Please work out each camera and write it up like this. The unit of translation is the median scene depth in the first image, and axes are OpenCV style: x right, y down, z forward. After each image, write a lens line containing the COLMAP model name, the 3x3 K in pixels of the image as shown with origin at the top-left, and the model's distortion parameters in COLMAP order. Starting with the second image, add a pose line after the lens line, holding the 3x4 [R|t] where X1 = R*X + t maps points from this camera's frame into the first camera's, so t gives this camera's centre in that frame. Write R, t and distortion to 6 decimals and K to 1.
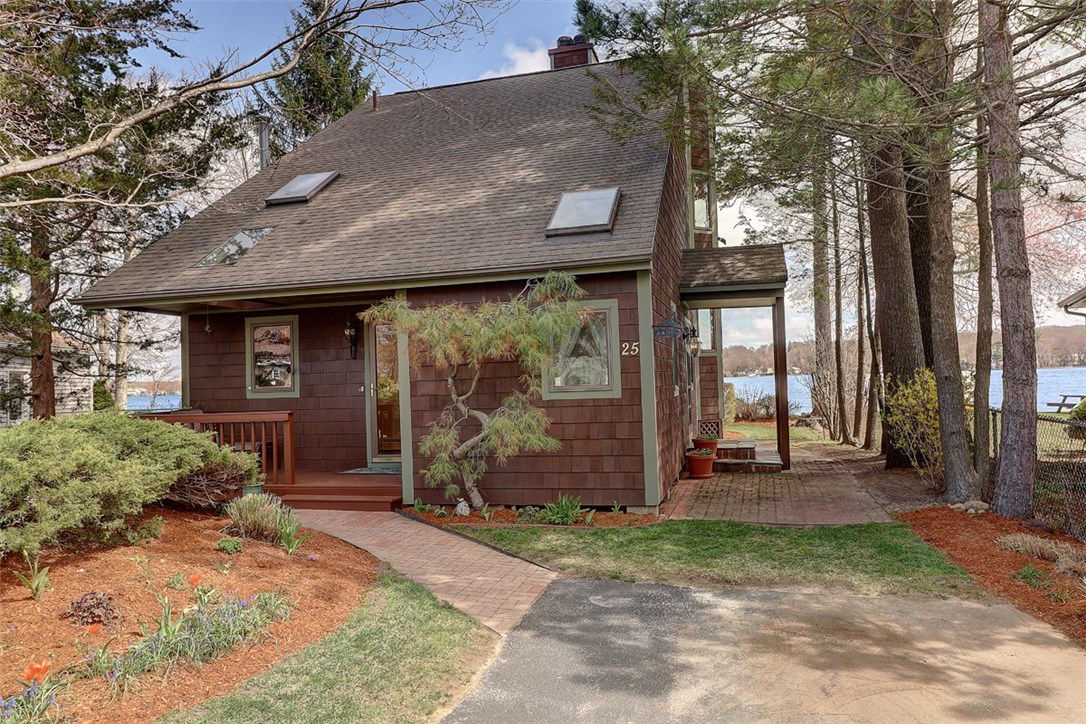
lens RADIAL K [[758.7, 0, 542.7], [0, 758.7, 364.0], [0, 0, 1]] dist [0.001384, 0.000139]
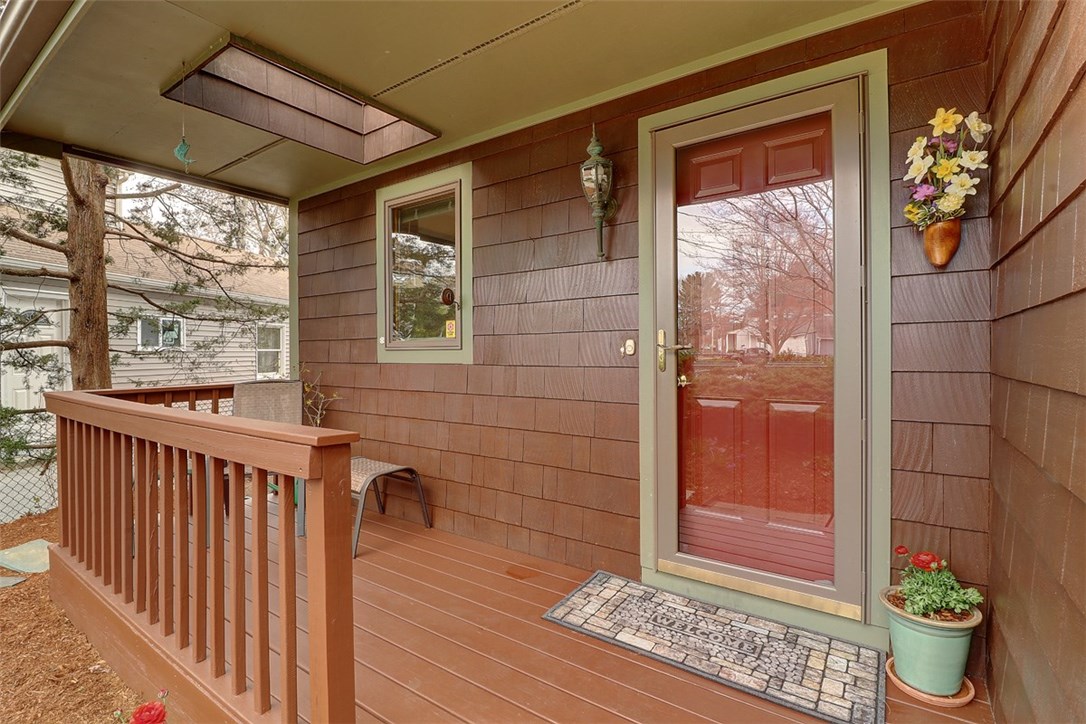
lens RADIAL K [[506.0, 0, 543.8], [0, 506.0, 358.0], [0, 0, 1]] dist [-0.003080, -0.007485]
pose [[0.942685, 0.030297, -0.332304, -0.194504], [-0.015539, 0.998775, 0.046981, 0.027345], [0.333321, -0.039124, 0.942001, 0.759061]]
